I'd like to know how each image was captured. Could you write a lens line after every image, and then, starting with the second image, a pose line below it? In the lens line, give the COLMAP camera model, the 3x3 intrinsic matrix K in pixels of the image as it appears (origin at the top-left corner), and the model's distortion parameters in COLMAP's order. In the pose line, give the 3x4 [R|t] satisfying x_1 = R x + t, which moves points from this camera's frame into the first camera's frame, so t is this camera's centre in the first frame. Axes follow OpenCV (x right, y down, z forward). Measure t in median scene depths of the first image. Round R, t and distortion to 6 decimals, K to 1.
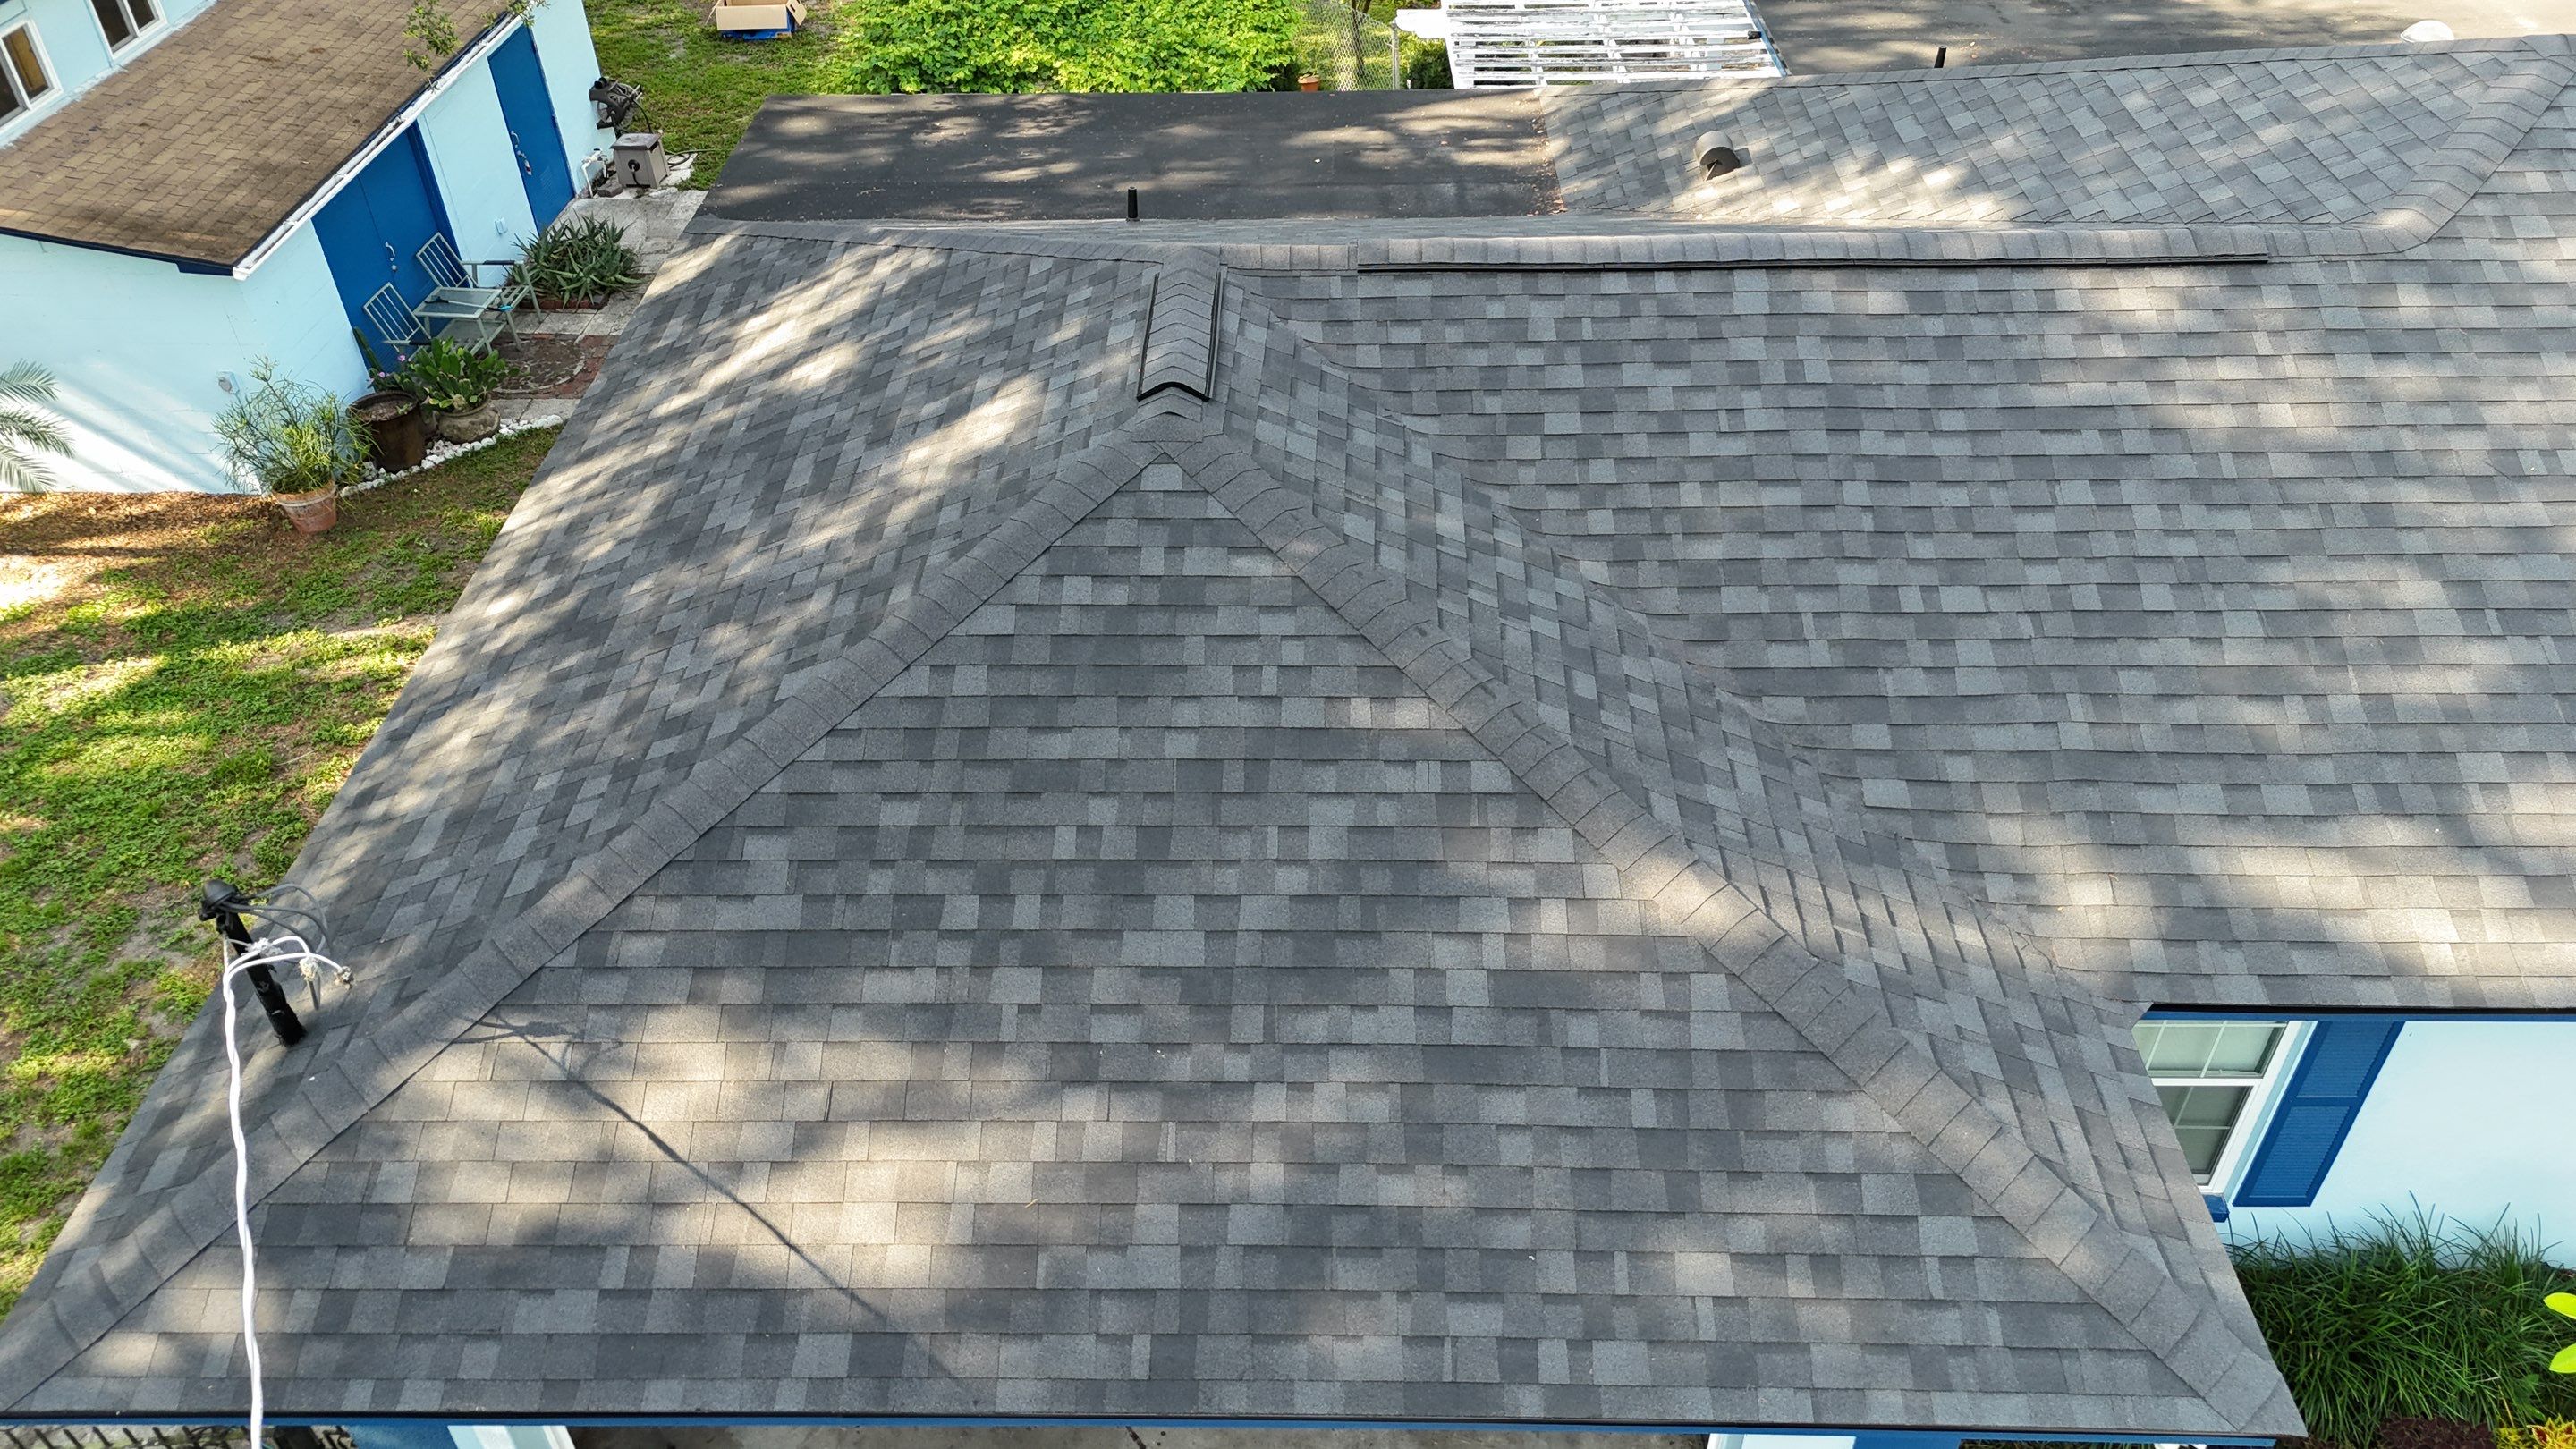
lens RADIAL K [[1860.0, 0, 1290.9], [0, 1860.0, 736.5], [0, 0, 1]] dist [0.055494, -0.062725]
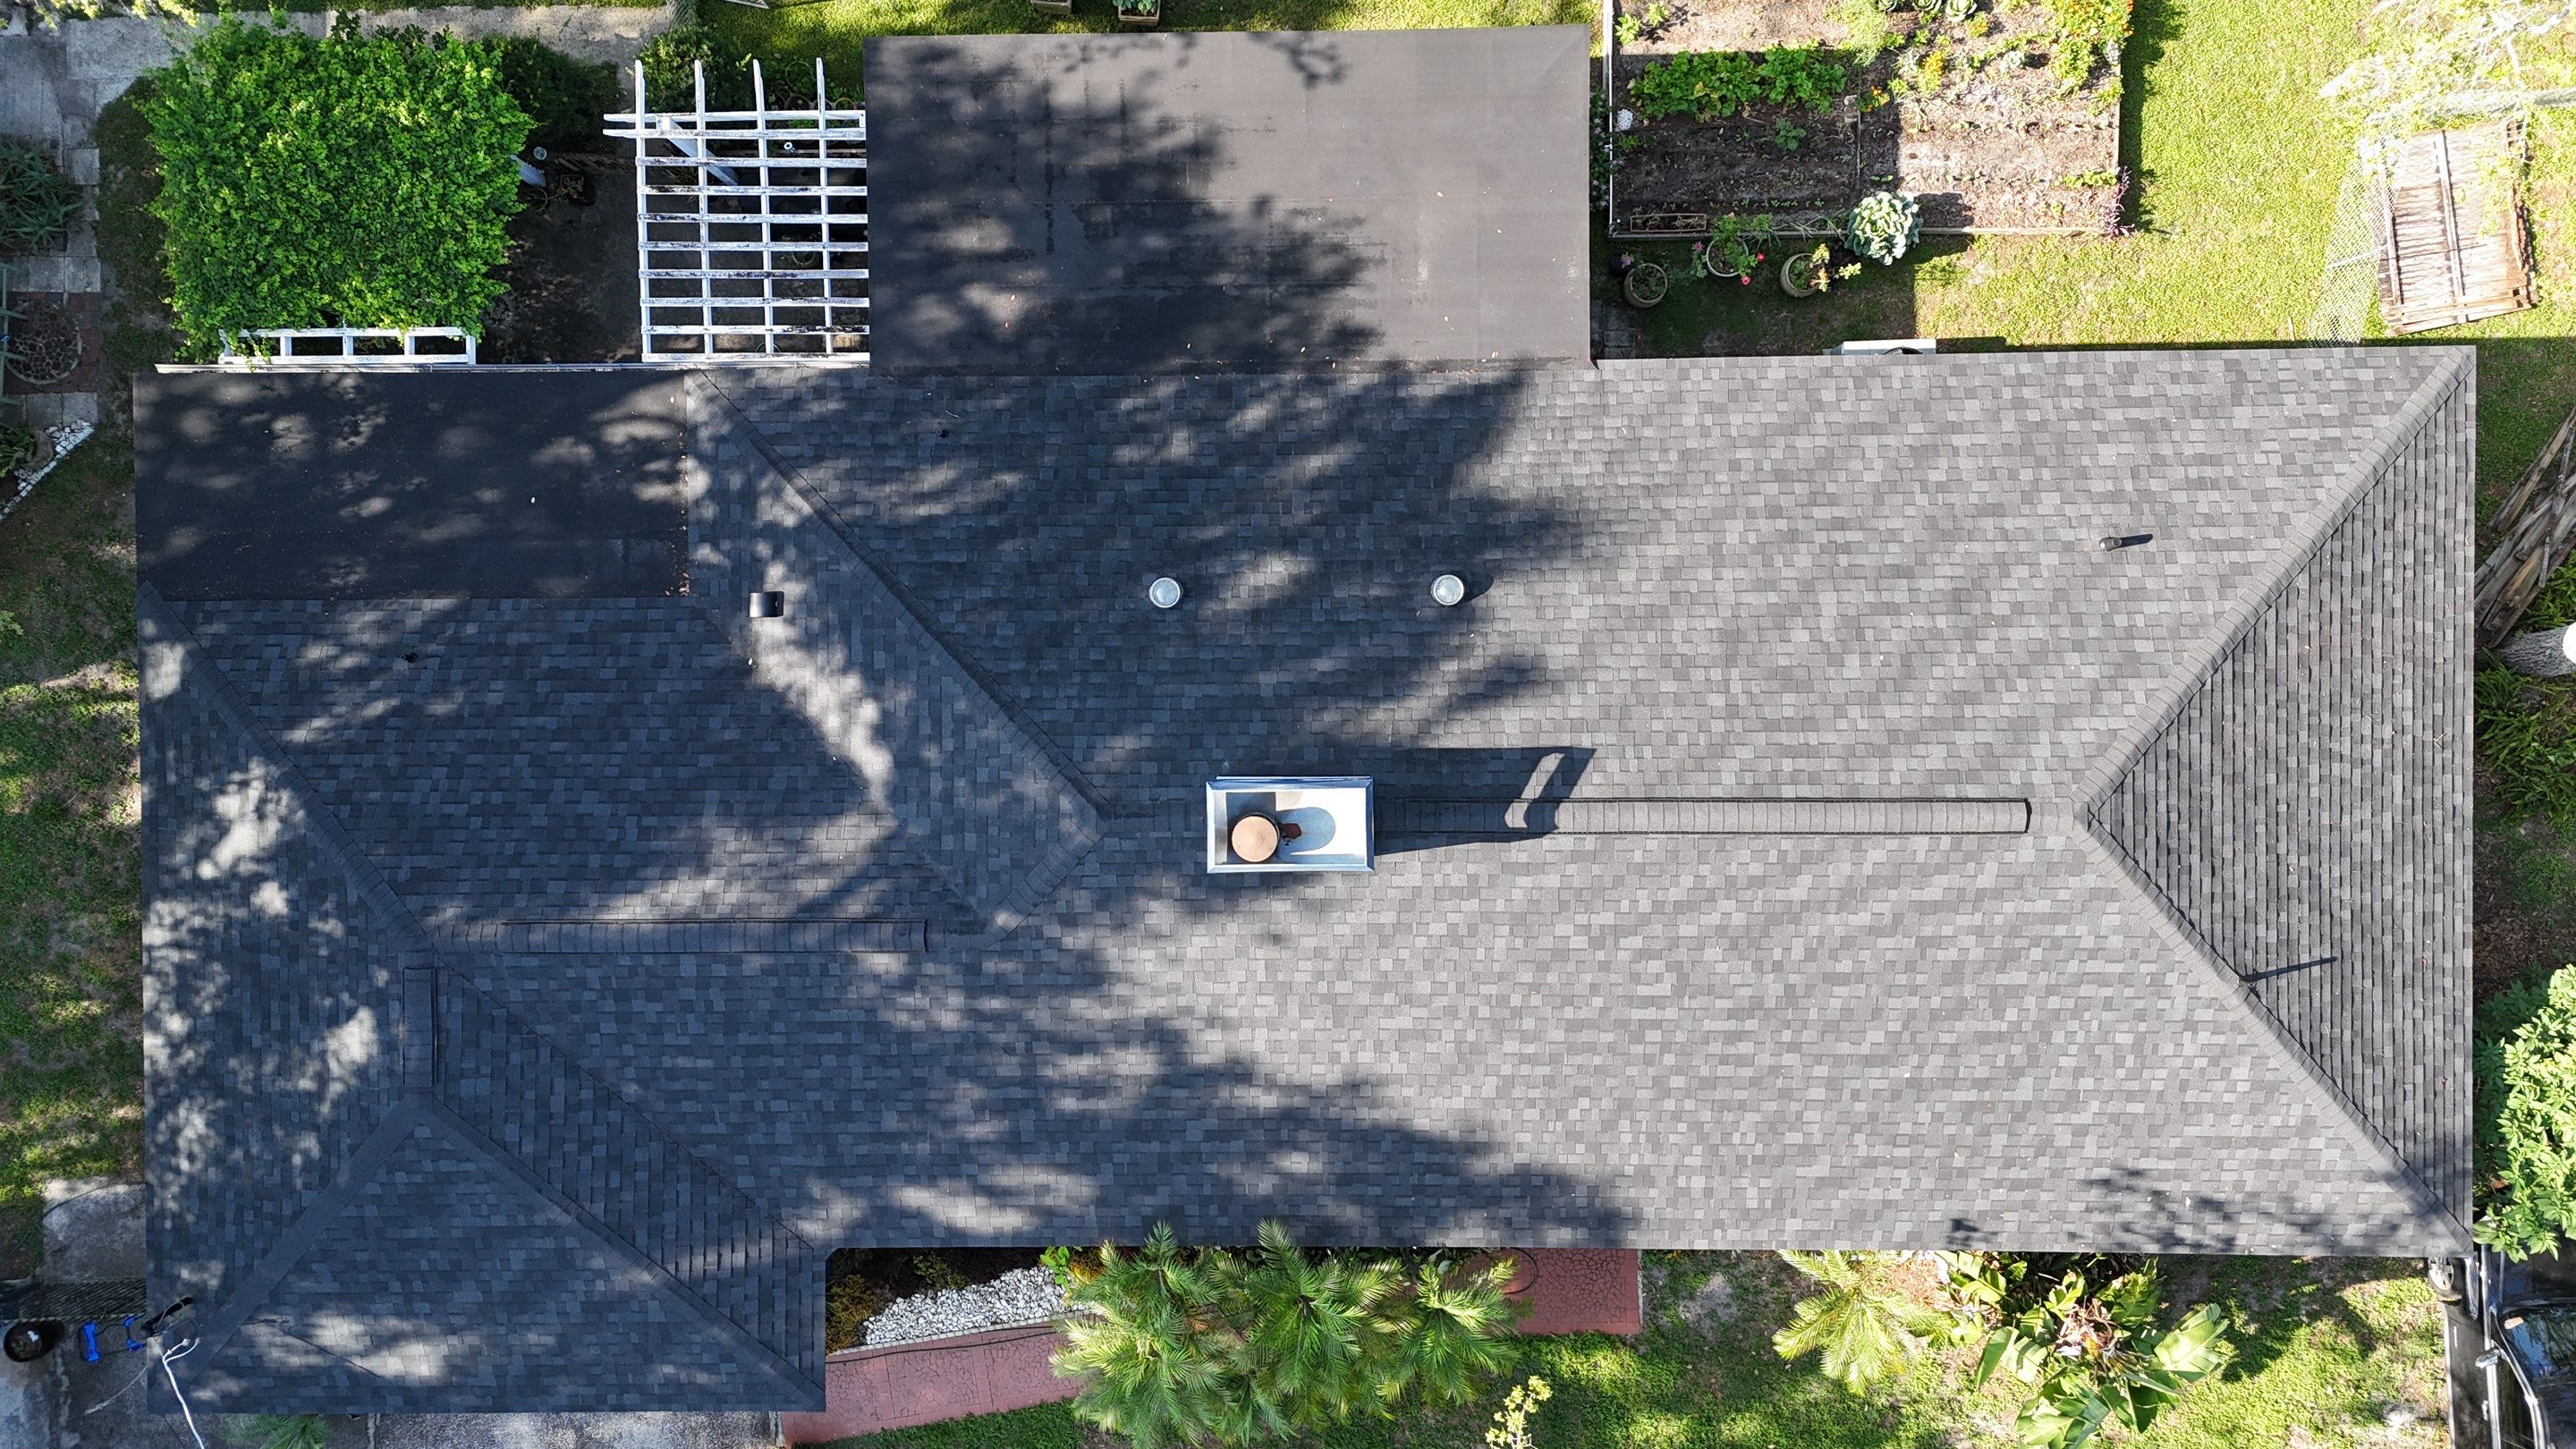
lens RADIAL K [[1860.0, 0, 1290.9], [0, 1860.0, 736.5], [0, 0, 1]] dist [0.055494, -0.062725]
pose [[0.999614, -0.013228, -0.024448, 1.030962], [0.027270, 0.637103, 0.770296, -2.115674], [0.005386, -0.770665, 0.637217, -0.166484]]
